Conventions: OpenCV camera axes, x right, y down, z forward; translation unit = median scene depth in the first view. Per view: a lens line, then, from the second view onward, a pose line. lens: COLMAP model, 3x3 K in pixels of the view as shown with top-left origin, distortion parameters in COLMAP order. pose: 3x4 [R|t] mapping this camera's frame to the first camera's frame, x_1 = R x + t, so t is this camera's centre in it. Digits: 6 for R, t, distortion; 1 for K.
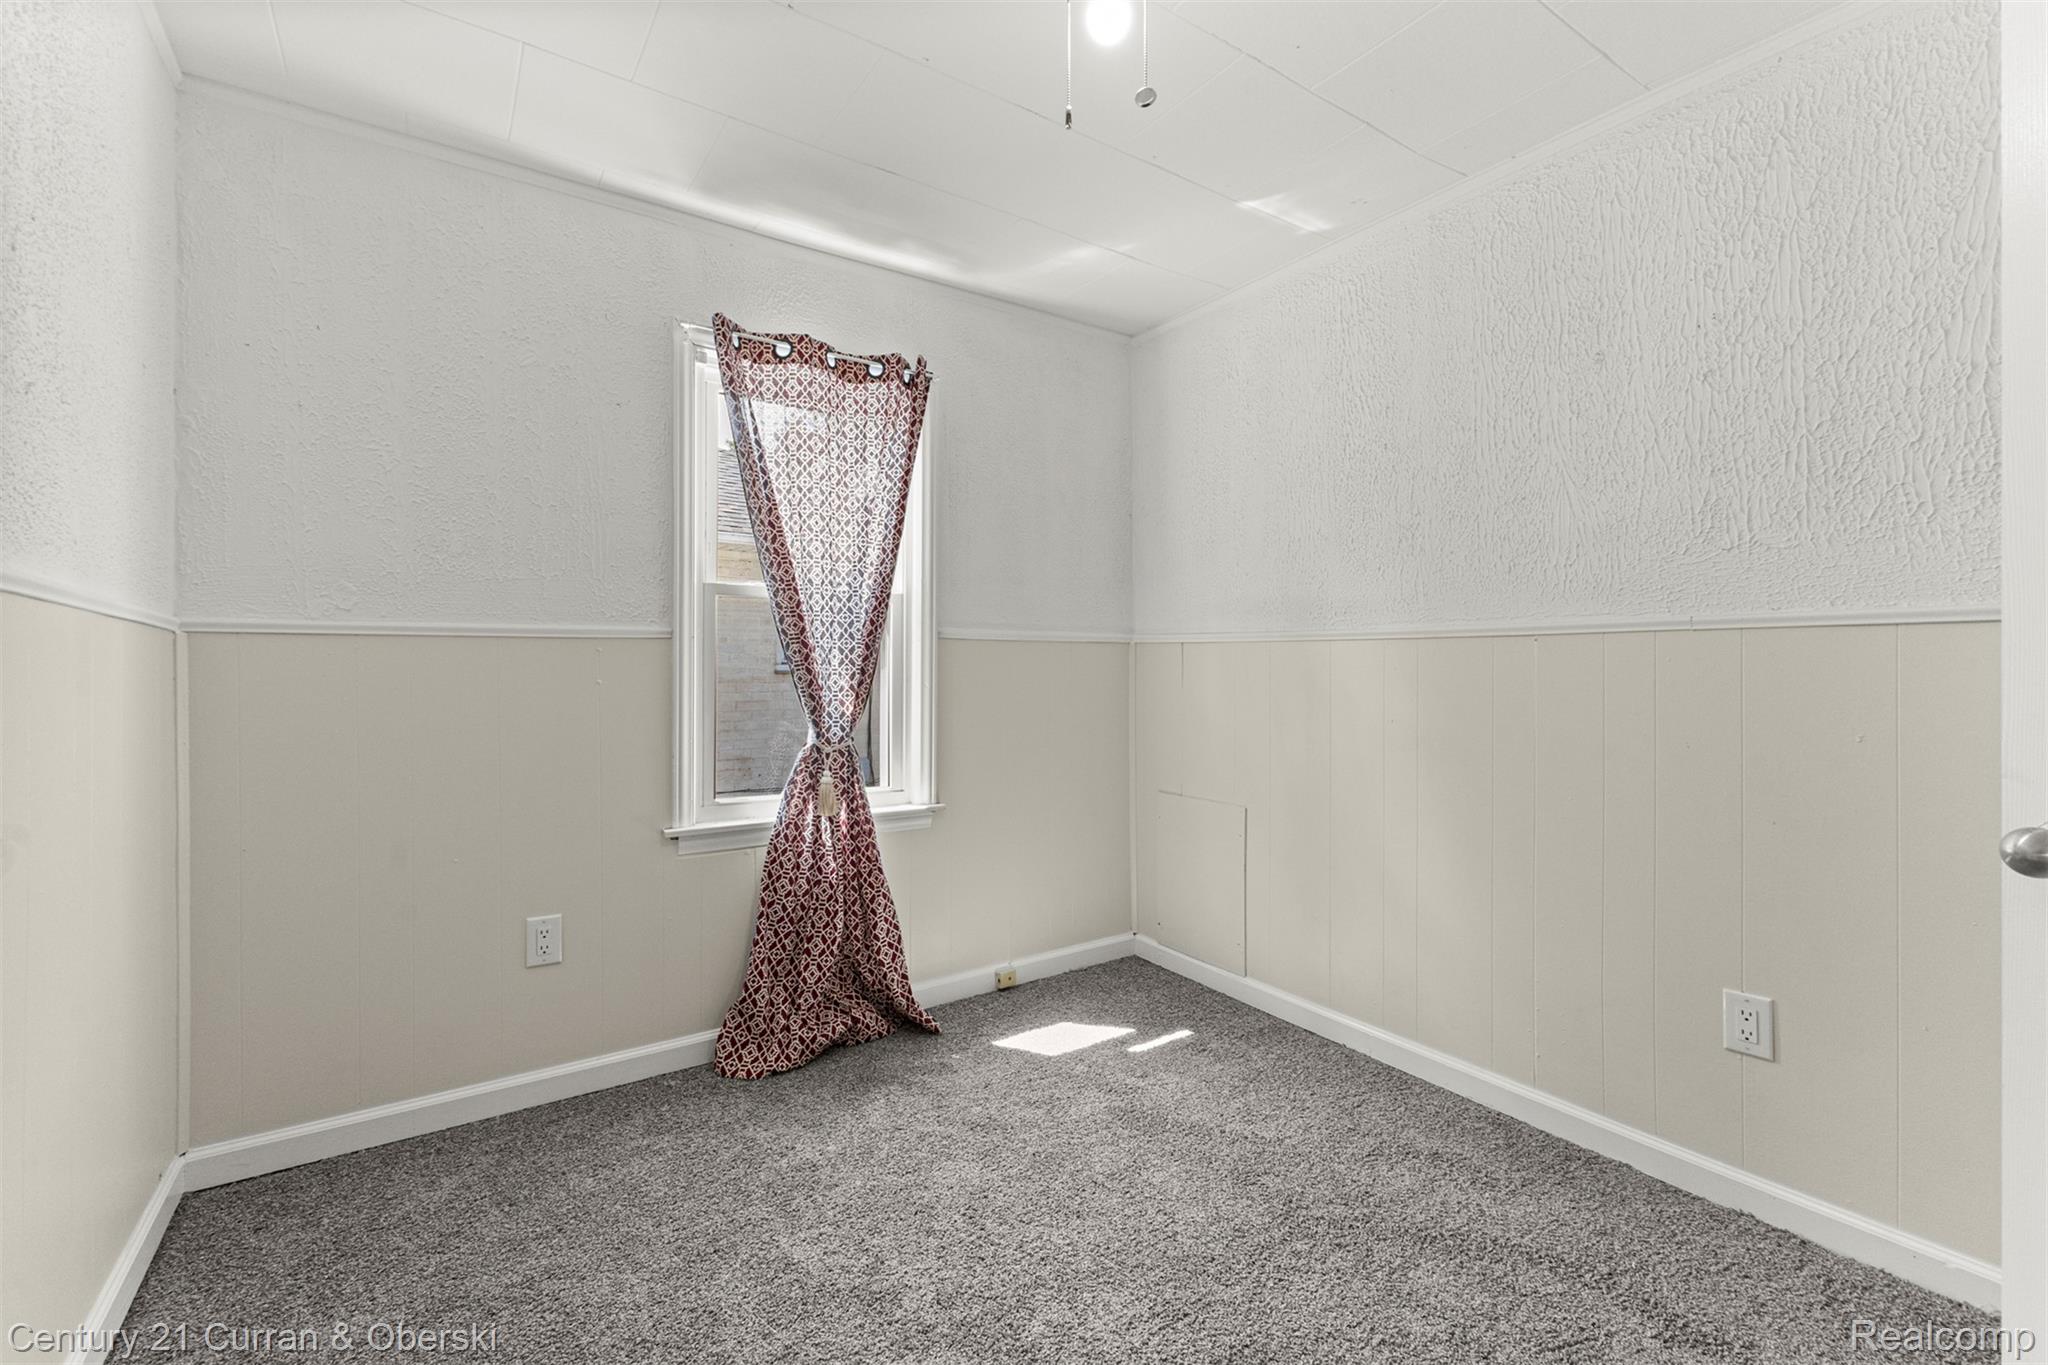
lens RADIAL K [[880.5, 0, 1025.4], [0, 880.5, 675.5], [0, 0, 1]] dist [0.009773, -0.000687]
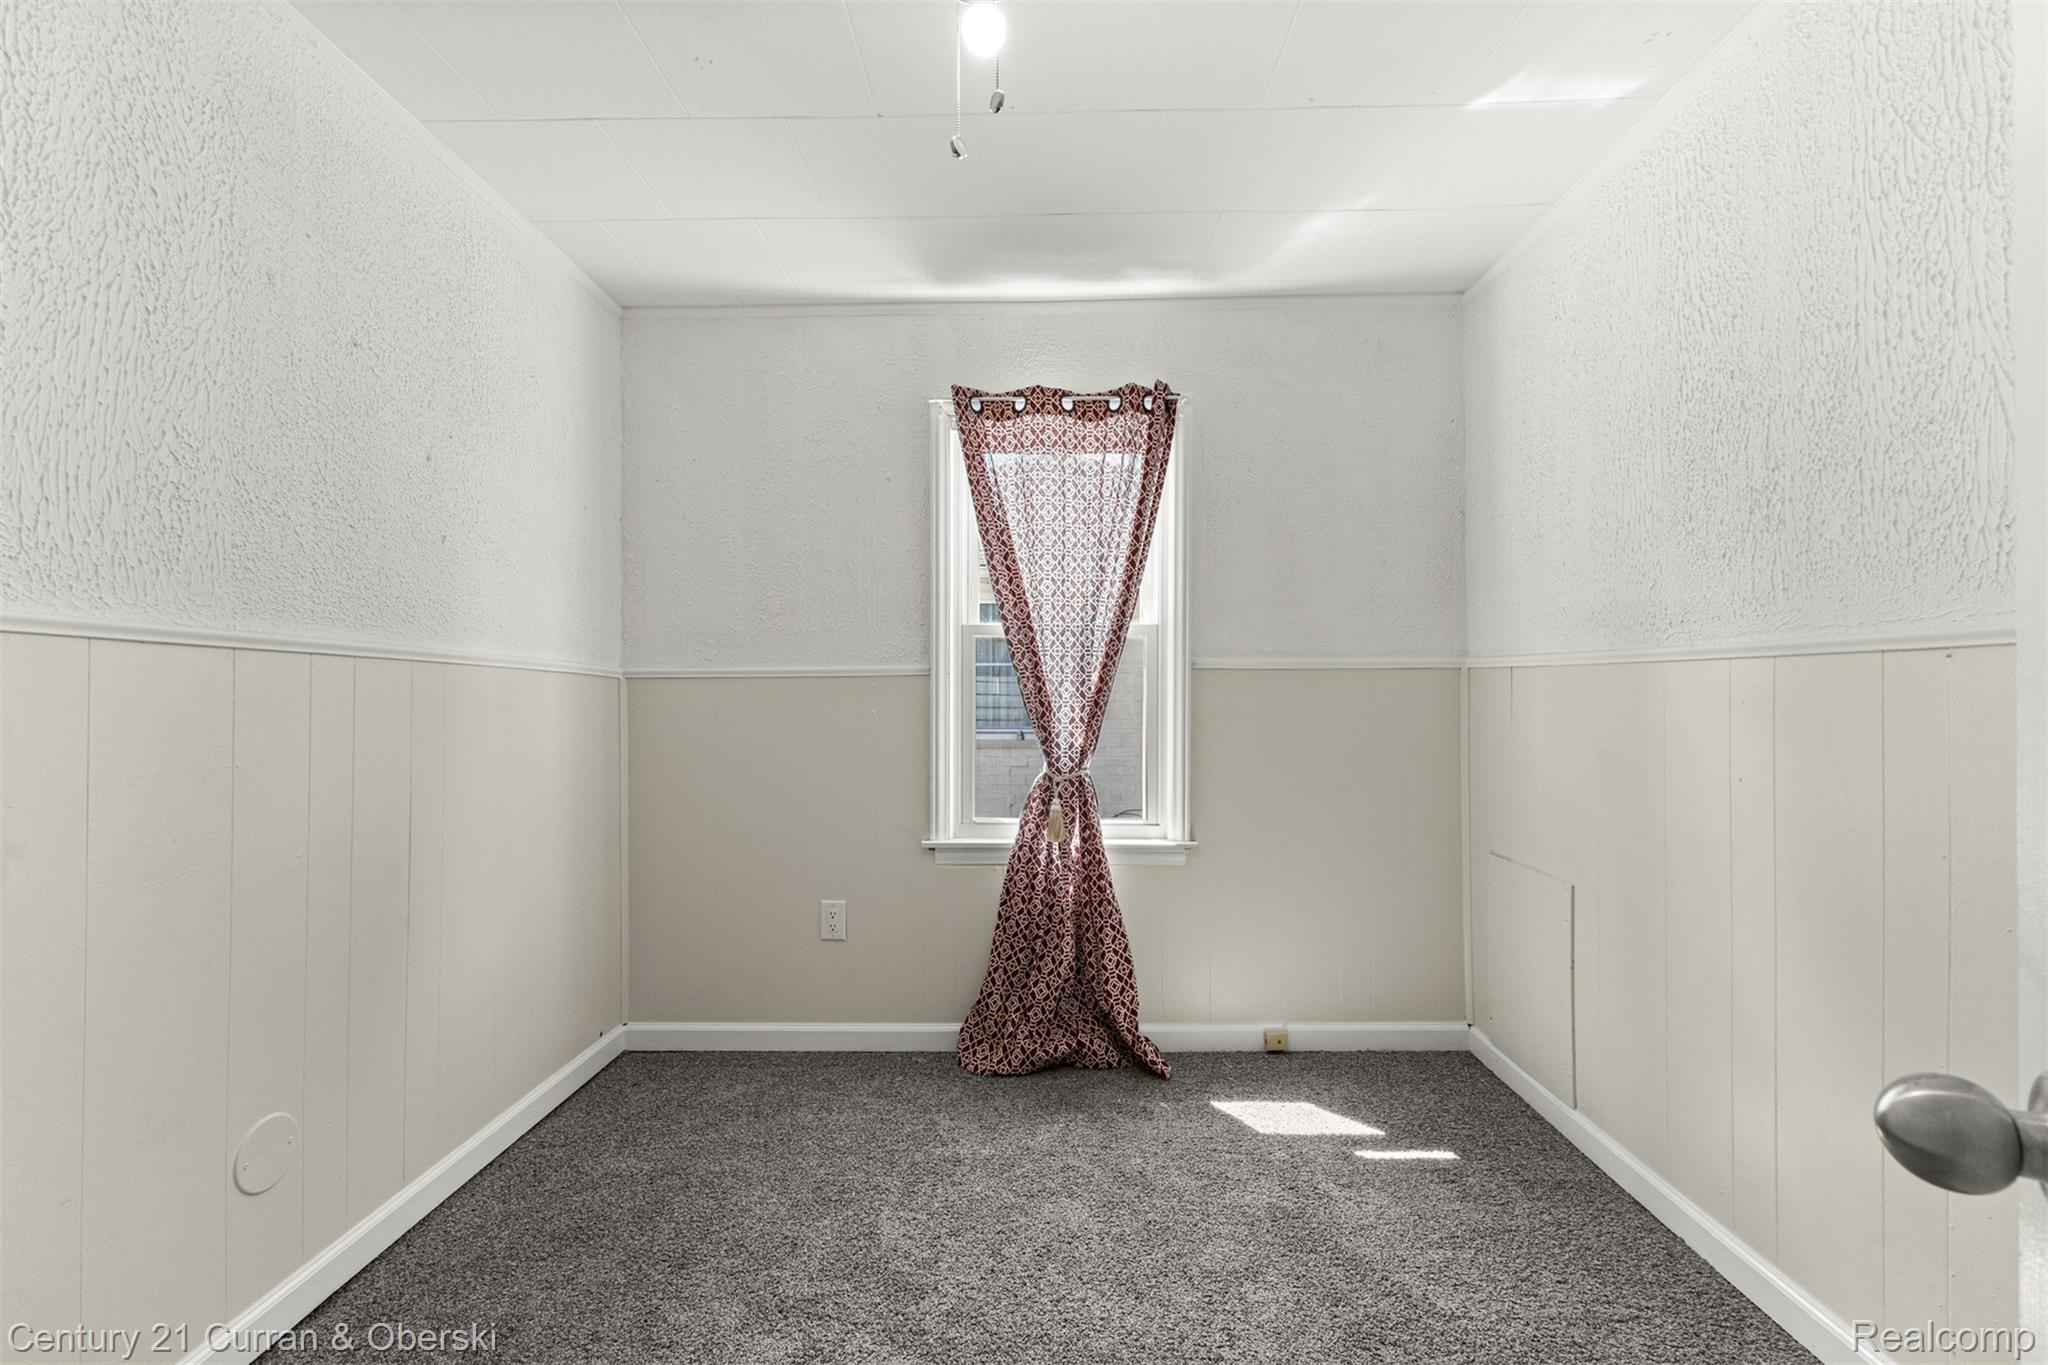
lens RADIAL K [[886.4, 0, 1024.3], [0, 886.4, 702.7], [0, 0, 1]] dist [0.011737, -0.005396]
pose [[0.814160, 0.001647, -0.580639, 0.354391], [-0.001092, 0.999999, 0.001306, -0.007351], [0.580640, -0.000429, 0.814160, 0.122747]]
